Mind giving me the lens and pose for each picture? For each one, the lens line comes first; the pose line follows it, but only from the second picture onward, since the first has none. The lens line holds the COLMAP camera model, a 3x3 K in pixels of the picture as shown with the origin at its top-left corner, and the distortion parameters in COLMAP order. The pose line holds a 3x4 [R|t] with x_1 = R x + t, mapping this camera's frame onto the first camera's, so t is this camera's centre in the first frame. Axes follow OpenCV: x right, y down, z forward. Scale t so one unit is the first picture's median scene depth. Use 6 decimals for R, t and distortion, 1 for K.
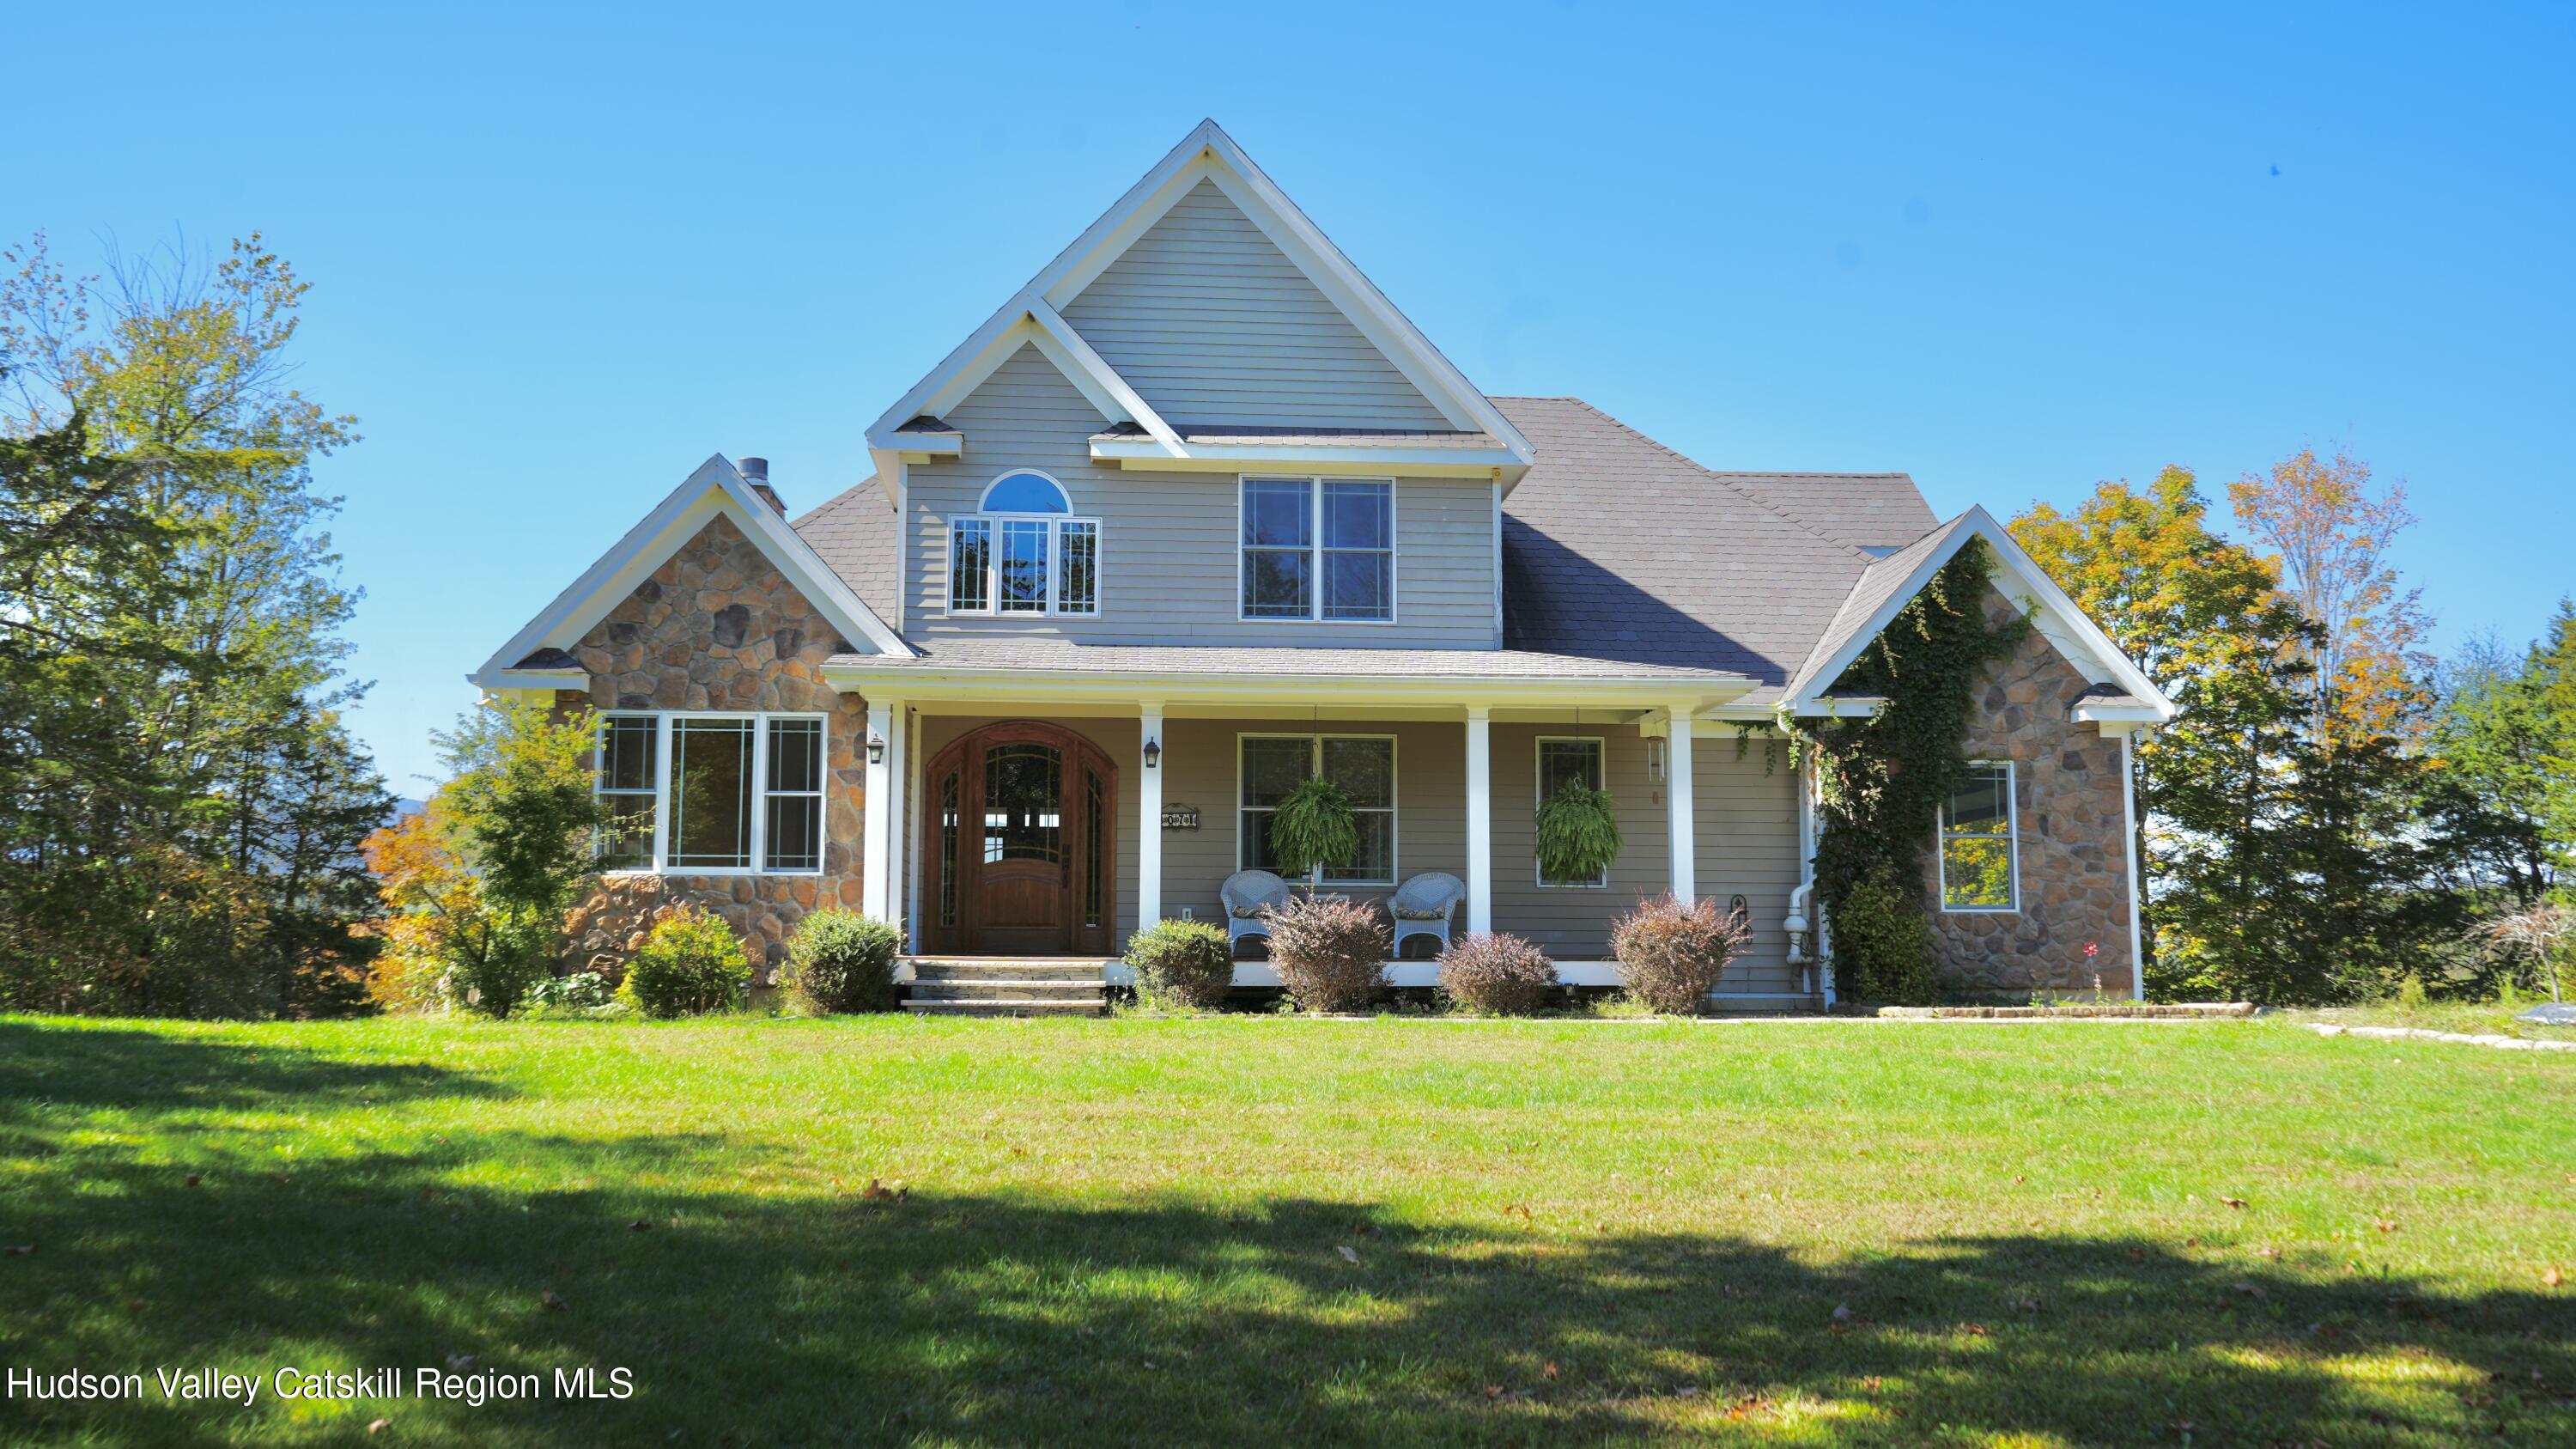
lens RADIAL K [[2072.3, 0, 1288.0], [0, 2072.3, 724.5], [0, 0, 1]] dist [-0.008804, -0.000791]
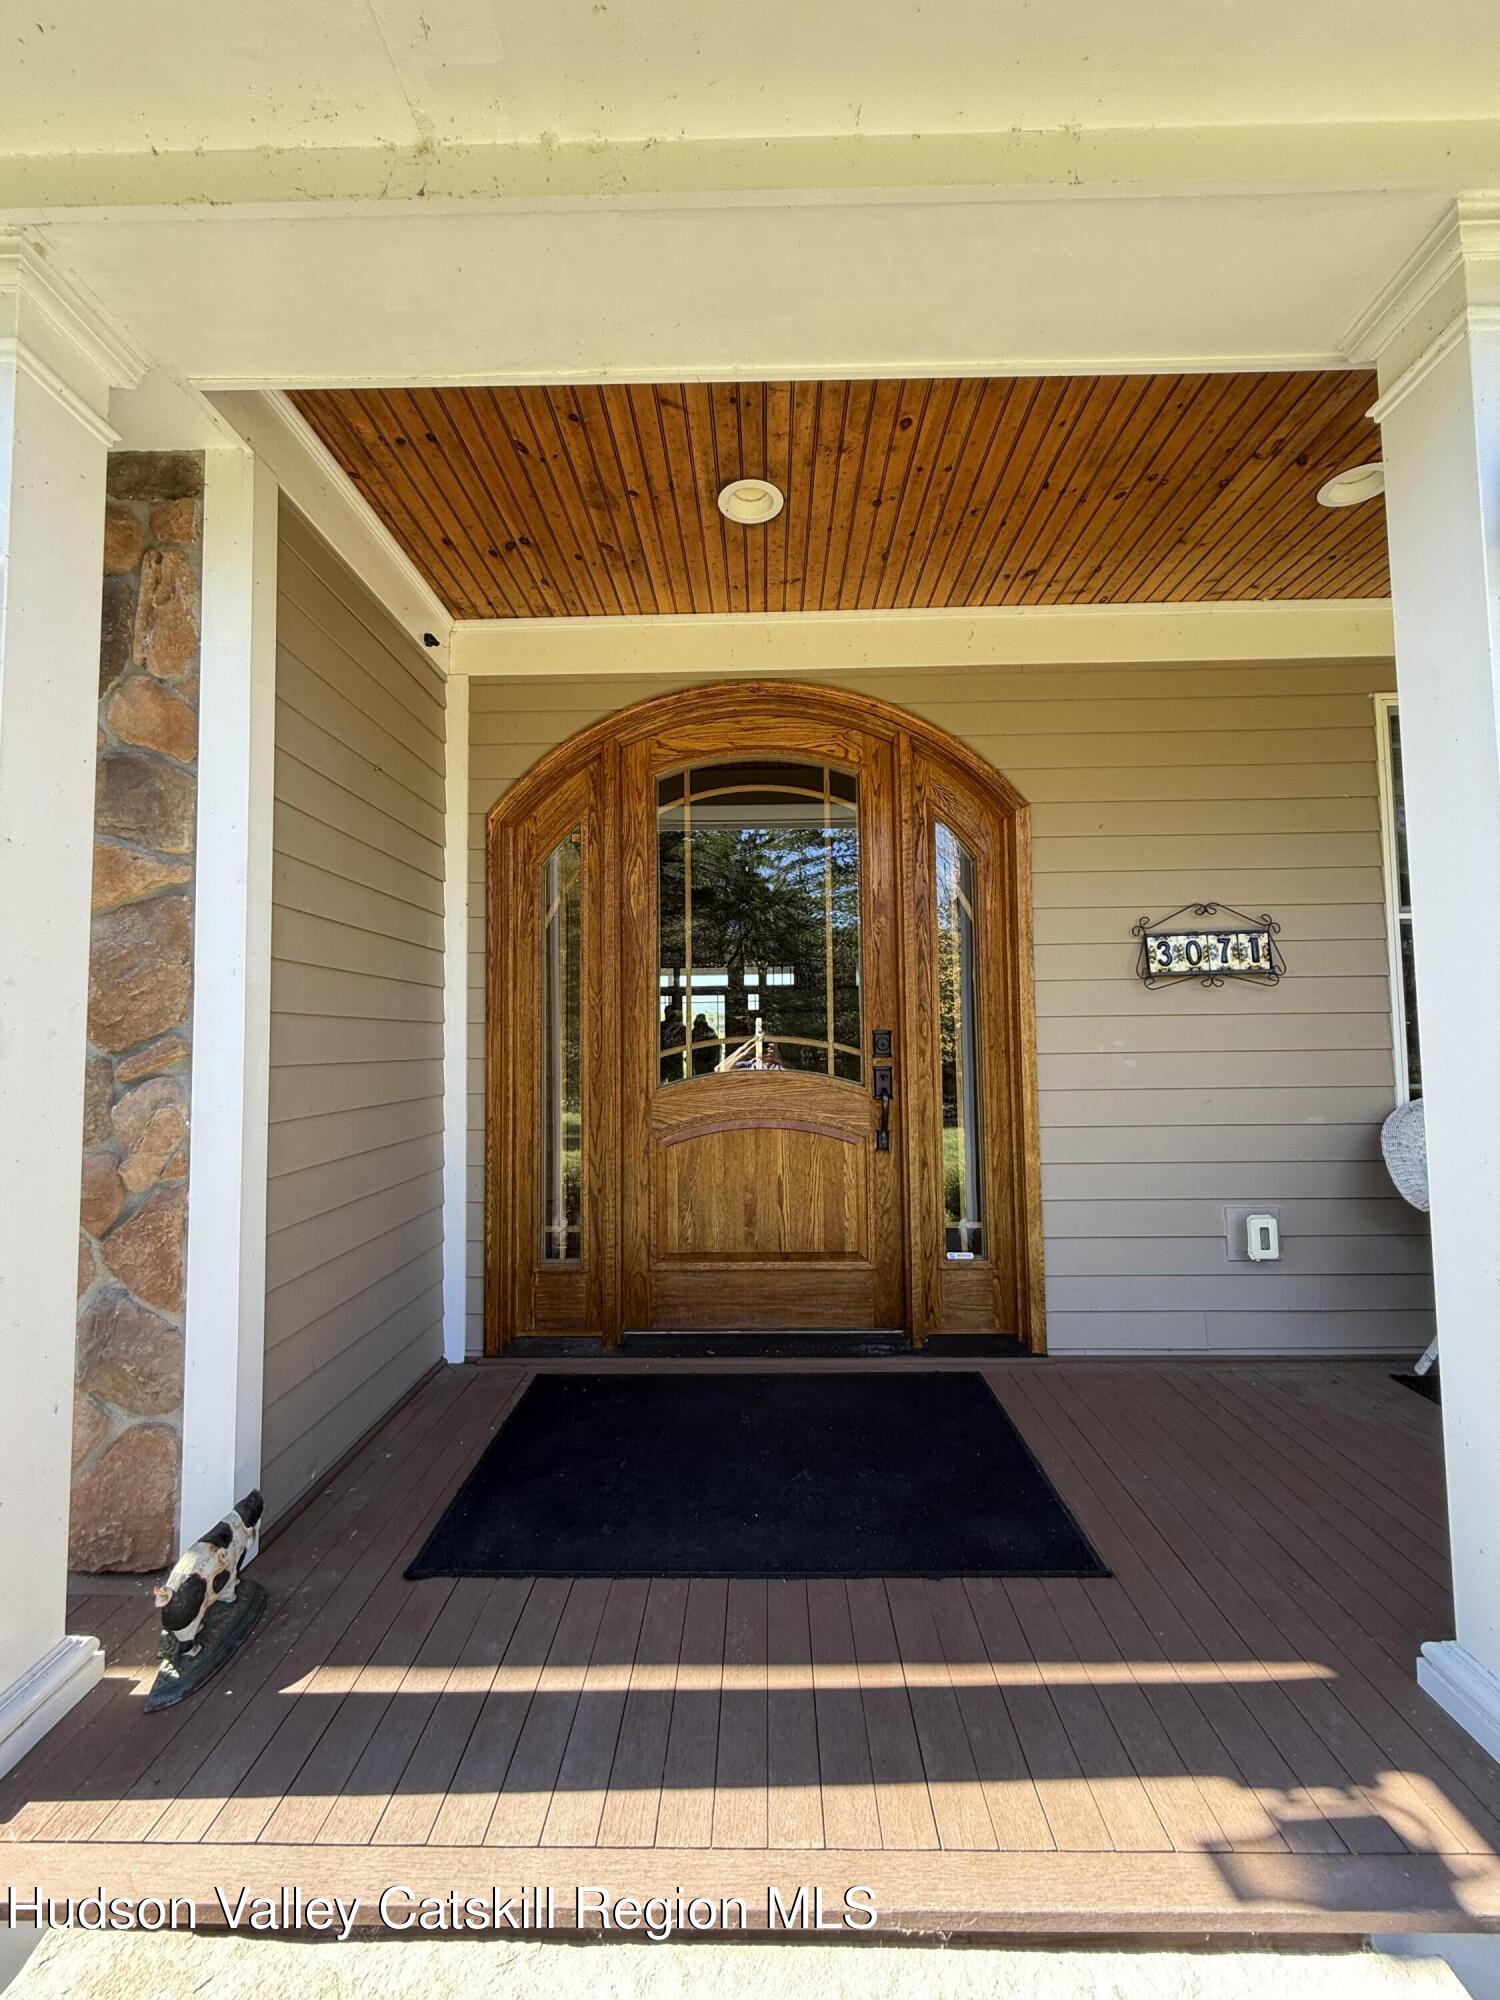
lens RADIAL K [[793.5, 0, 750.0], [0, 793.5, 1000.0], [0, 0, 1]] dist [-0.007112, 0.000350]
pose [[0.993375, -0.019355, -0.113273, -0.114075], [0.026567, 0.997691, 0.062510, 0.043683], [0.111802, -0.065105, 0.991596, 0.860340]]
